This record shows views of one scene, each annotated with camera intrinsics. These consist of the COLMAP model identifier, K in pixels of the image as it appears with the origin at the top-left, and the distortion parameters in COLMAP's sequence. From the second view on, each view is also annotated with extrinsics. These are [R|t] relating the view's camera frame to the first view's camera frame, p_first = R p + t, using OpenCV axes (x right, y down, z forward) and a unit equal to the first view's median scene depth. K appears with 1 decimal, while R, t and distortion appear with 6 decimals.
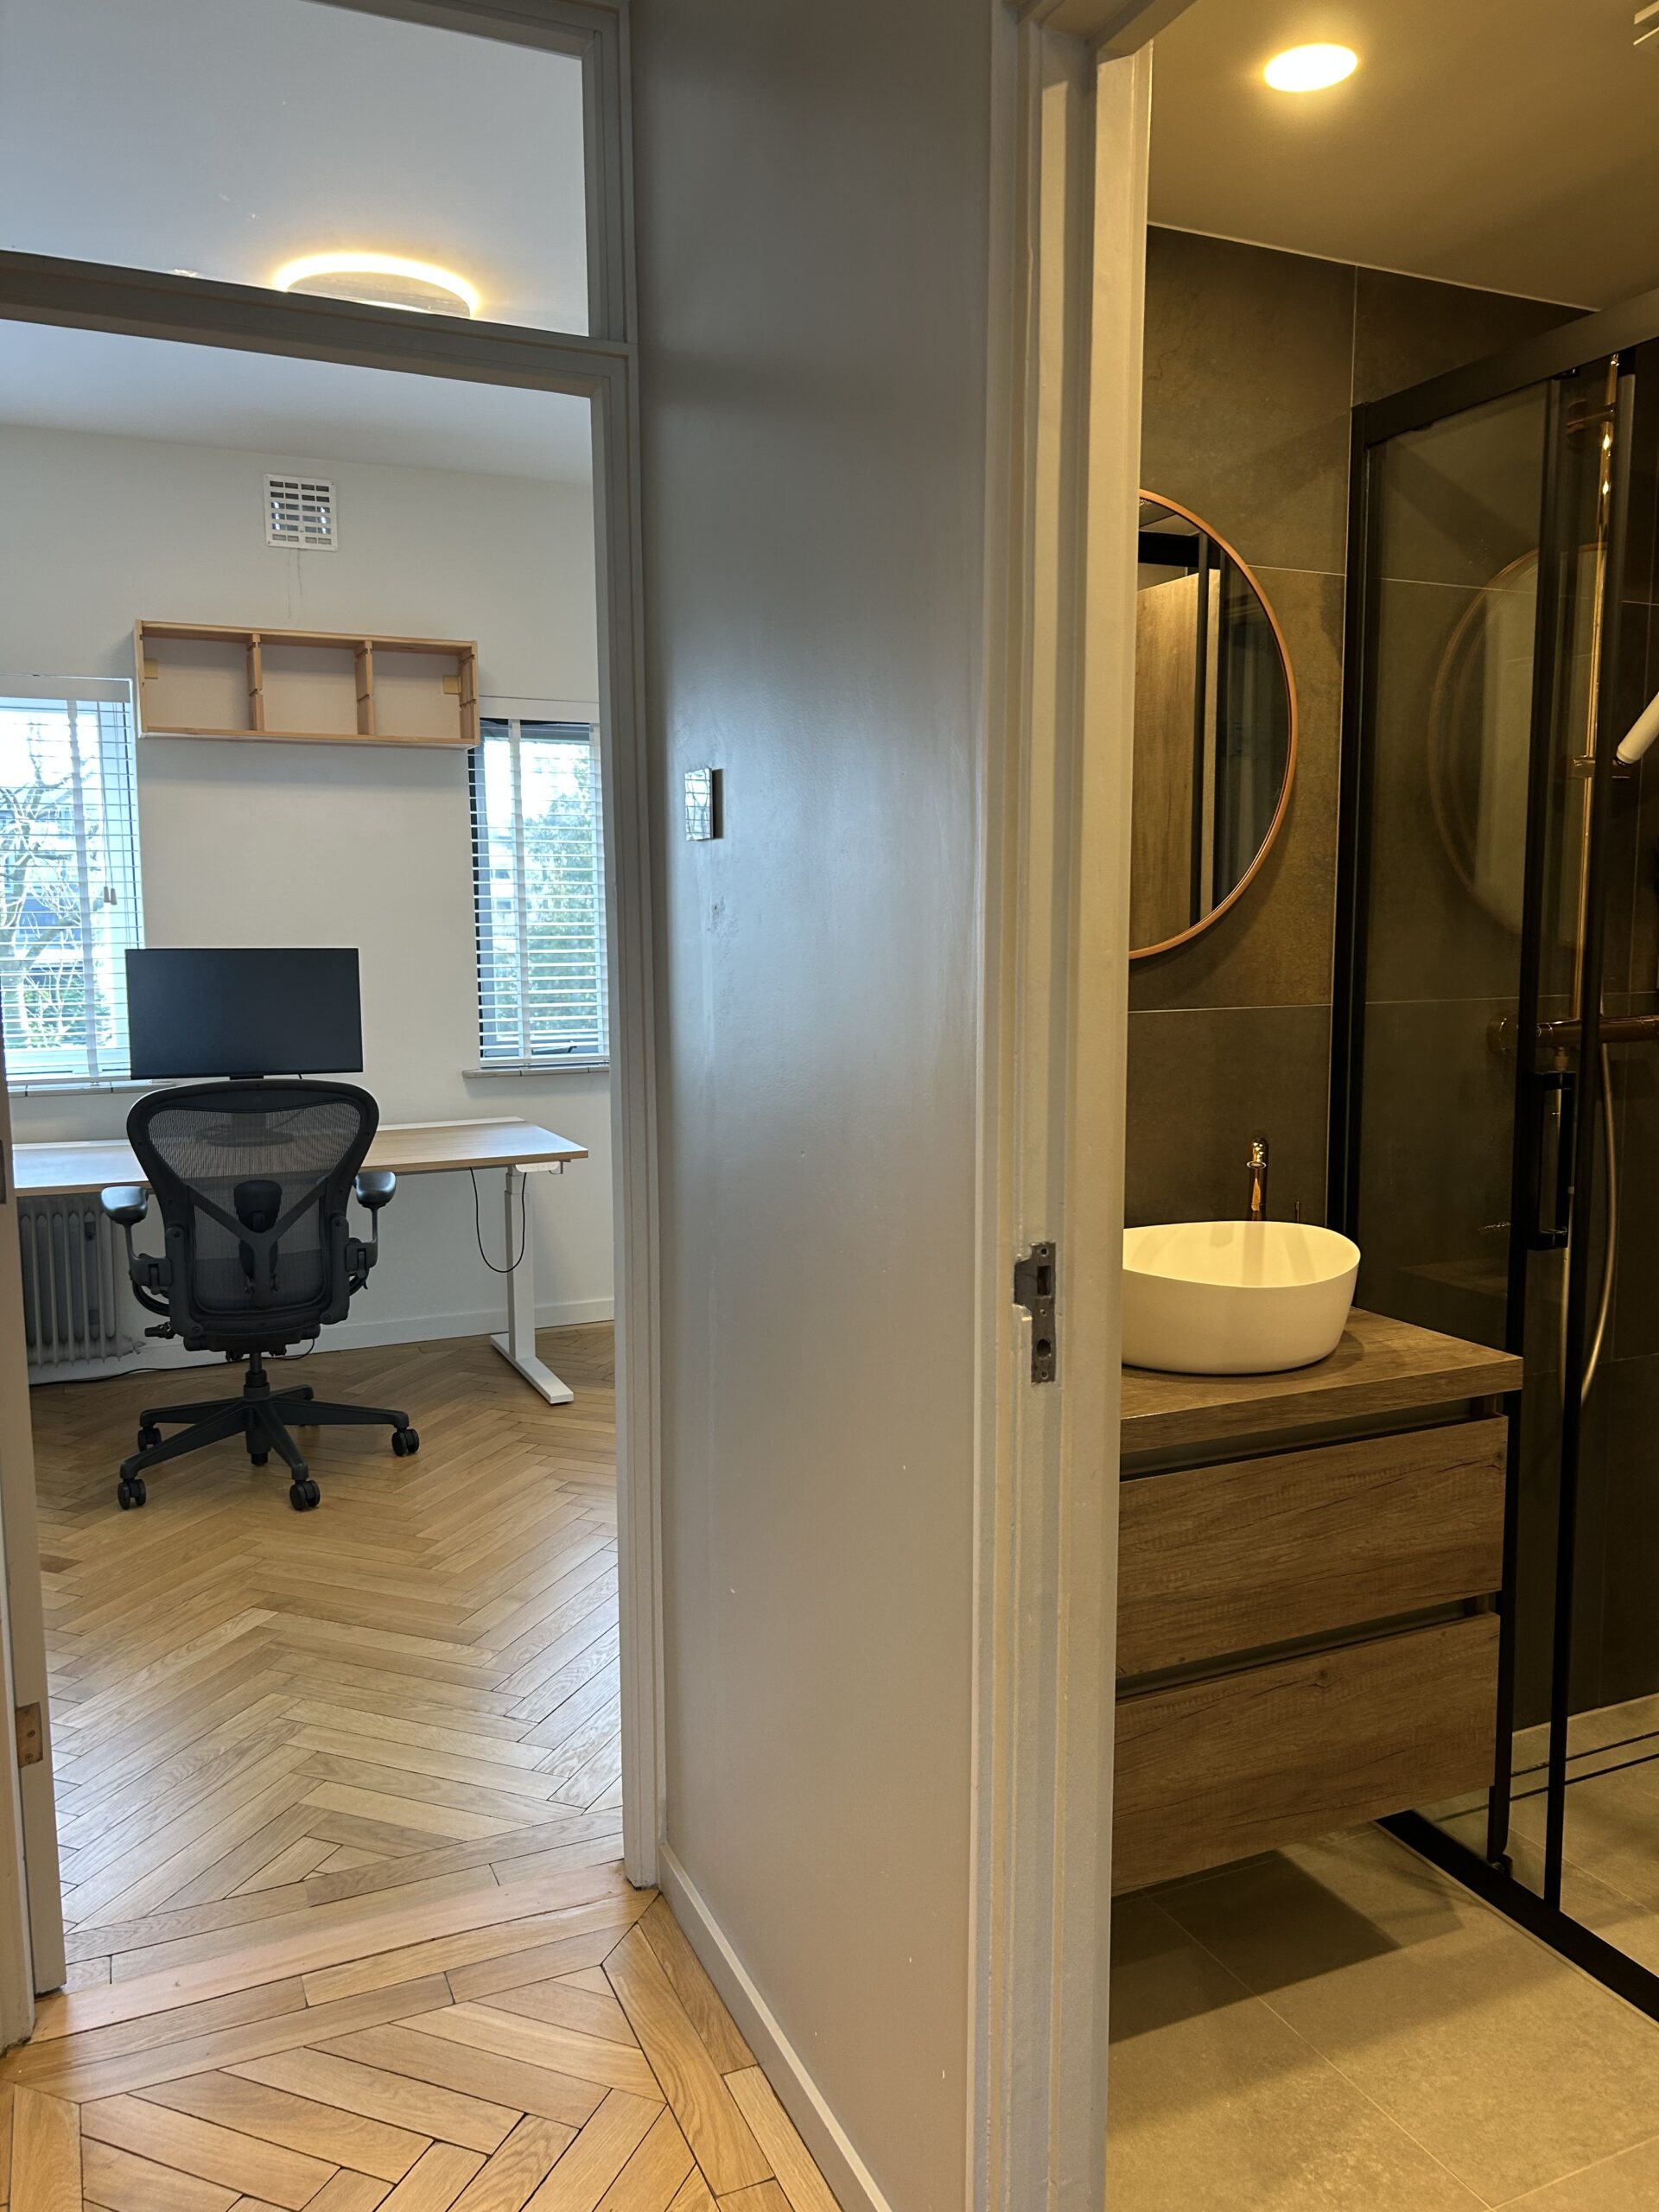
lens RADIAL K [[1639.6, 0, 815.3], [0, 1639.6, 1105.3], [0, 0, 1]] dist [0.158007, -0.344847]
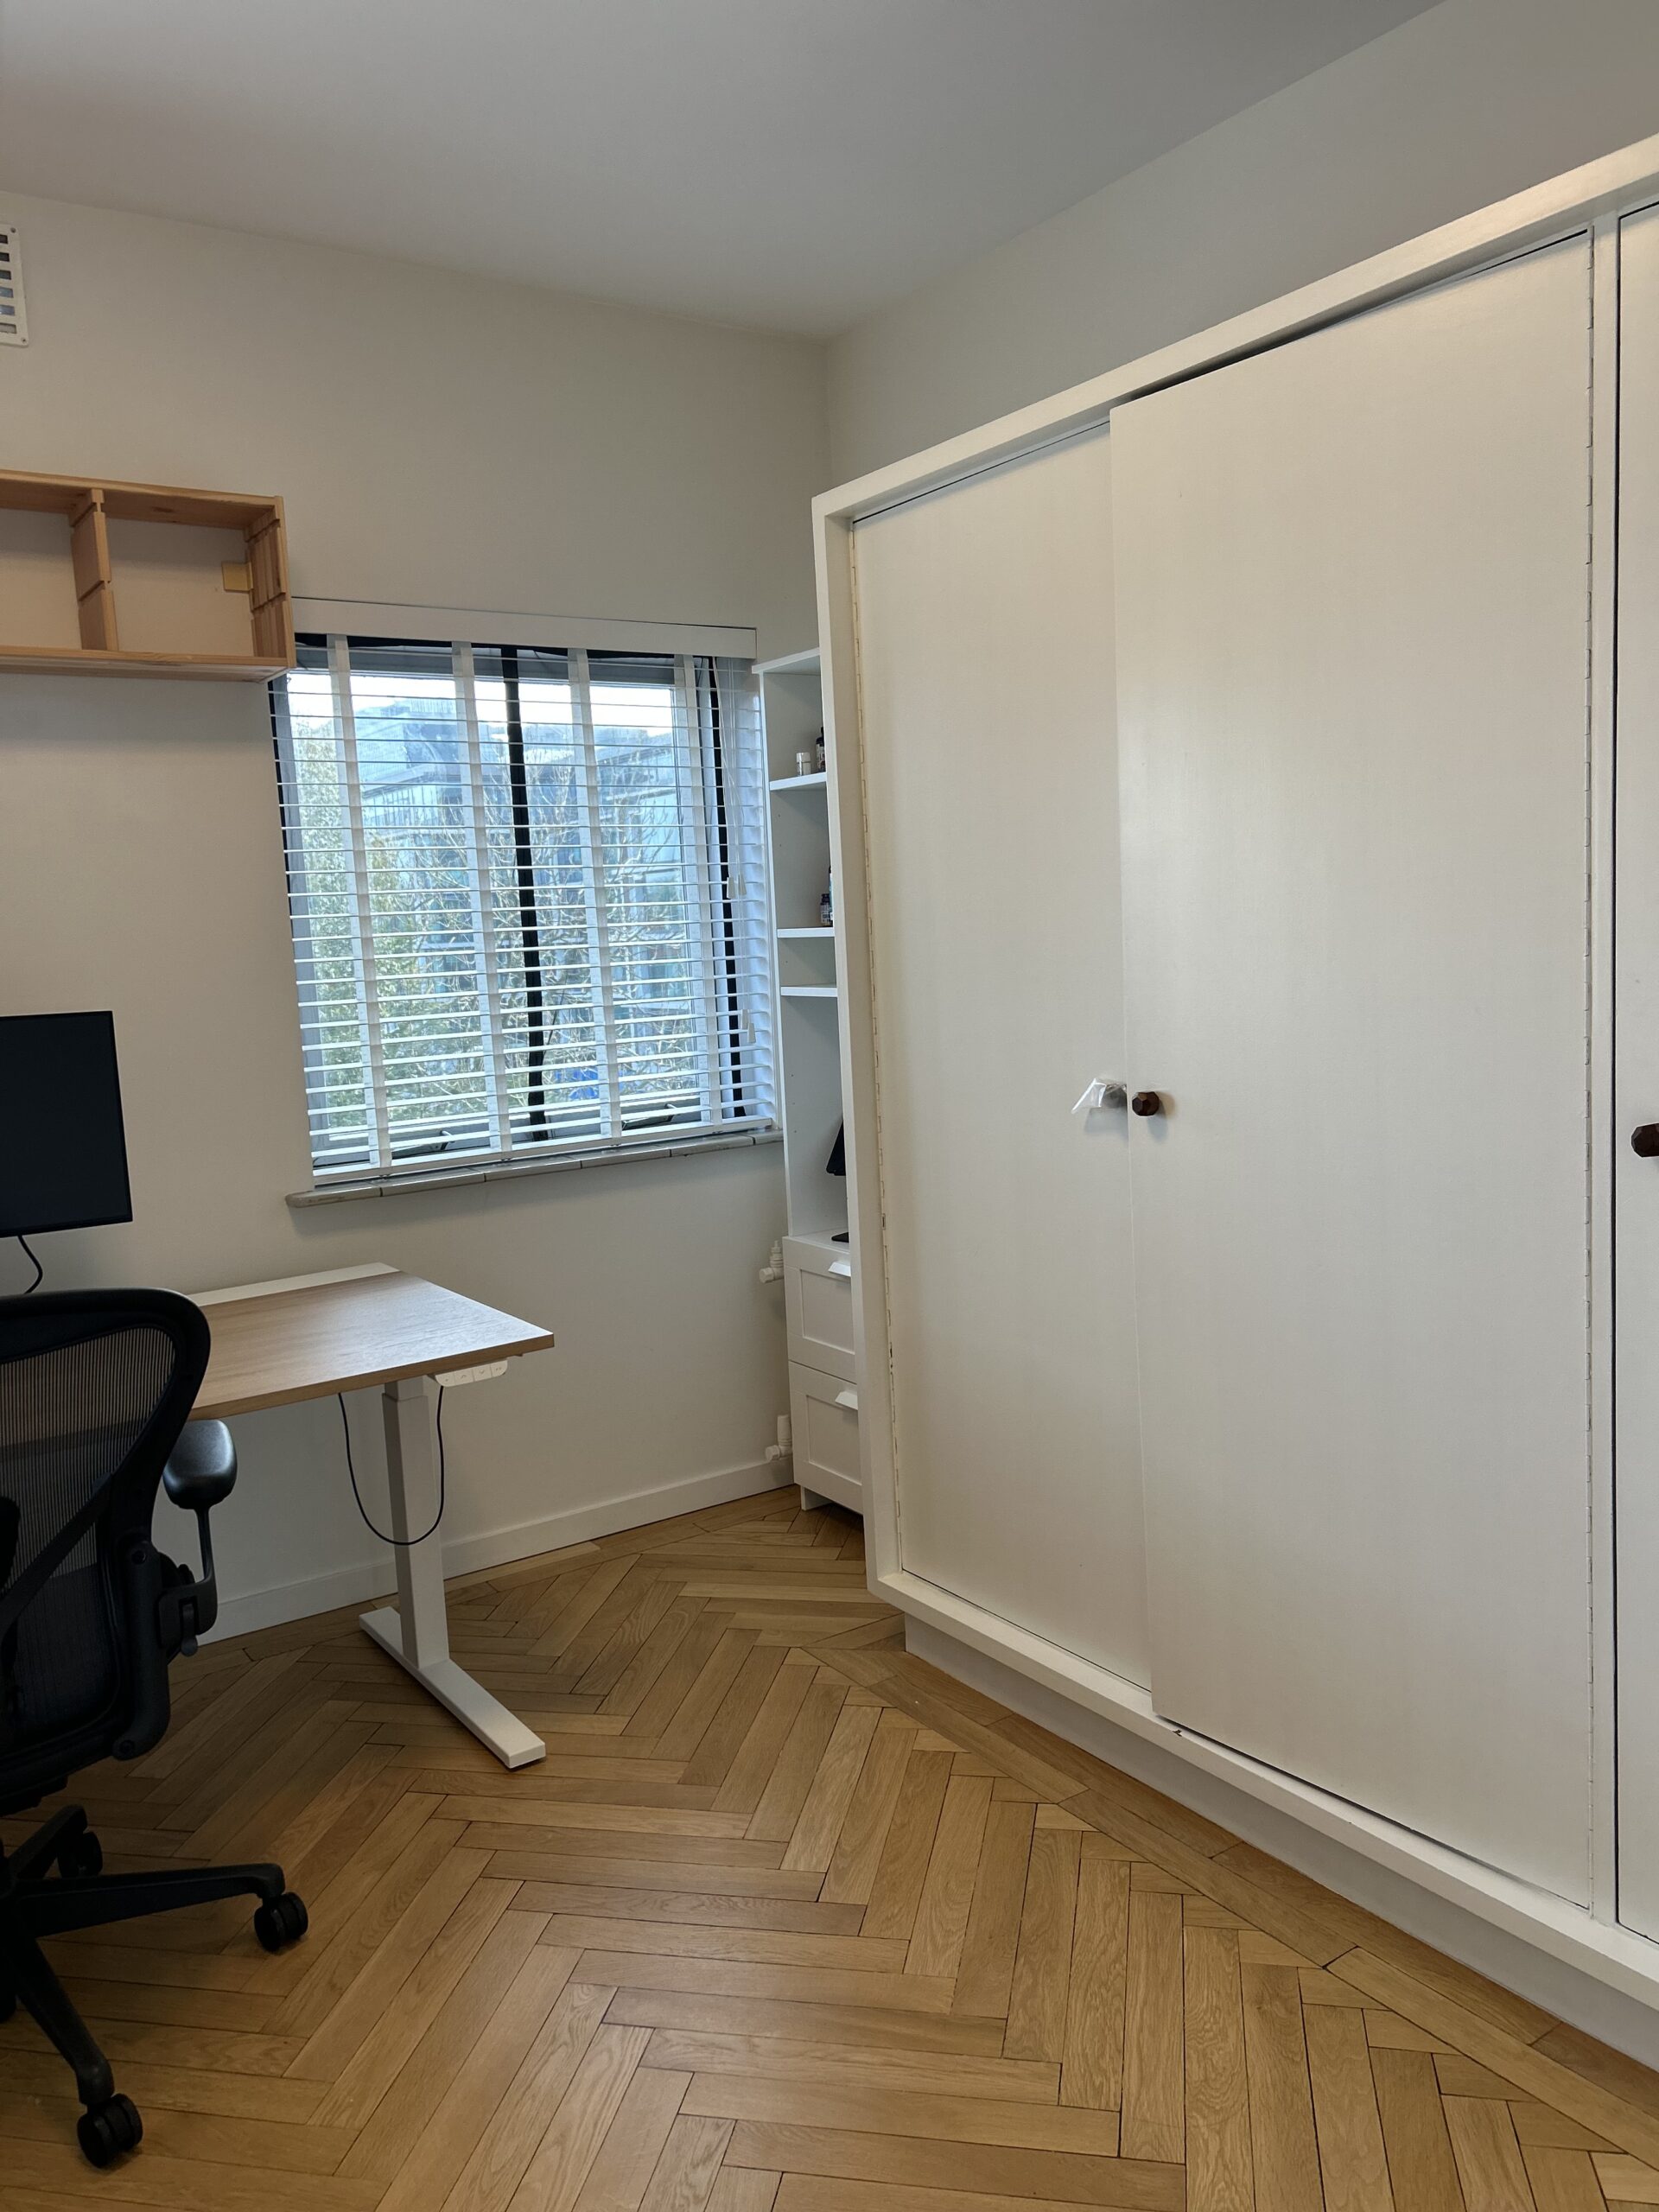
lens RADIAL K [[1653.4, 0, 812.8], [0, 1653.4, 1114.0], [0, 0, 1]] dist [0.050056, -0.050042]
pose [[0.983718, -0.064355, 0.167801, -0.129608], [0.065723, 0.997834, -0.002605, -0.039813], [-0.167270, 0.013591, 0.985817, 0.369582]]
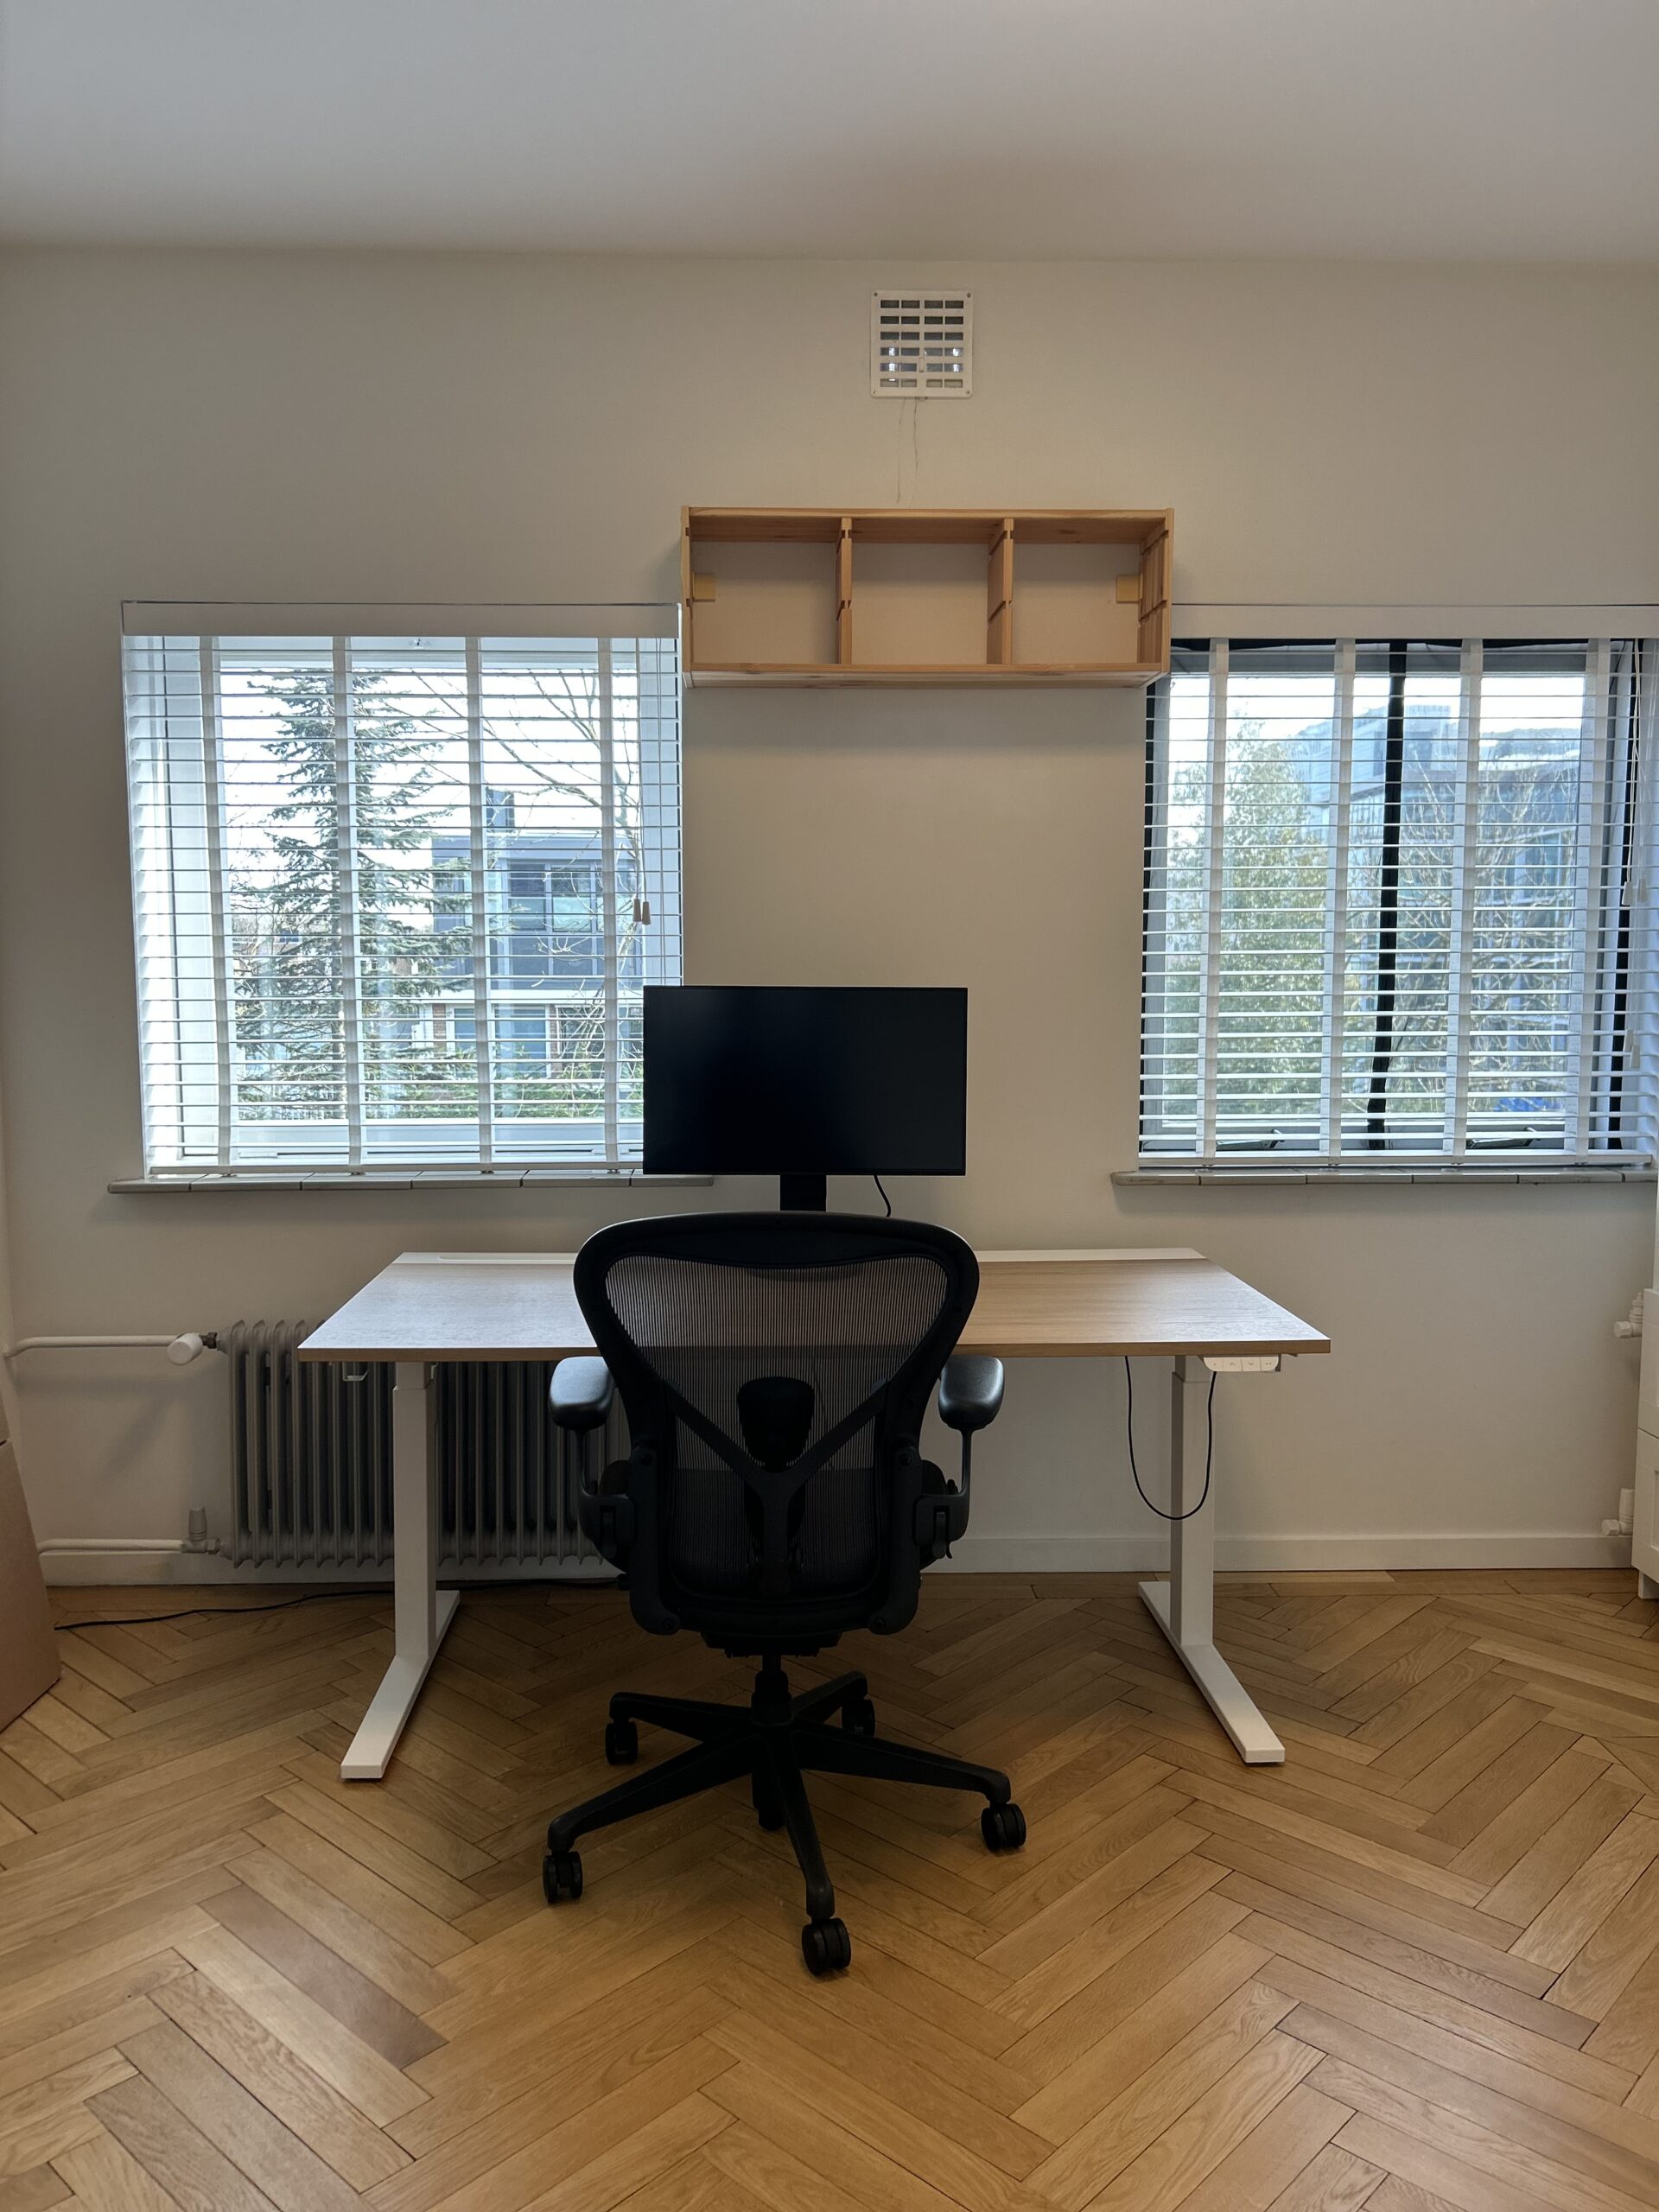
lens RADIAL K [[1653.4, 0, 812.8], [0, 1653.4, 1114.0], [0, 0, 1]] dist [0.050056, -0.050042]
pose [[0.929857, 0.038535, -0.365897, -0.089285], [-0.046950, 0.998797, -0.014125, -0.031494], [0.364913, 0.030313, 0.930548, 0.360763]]
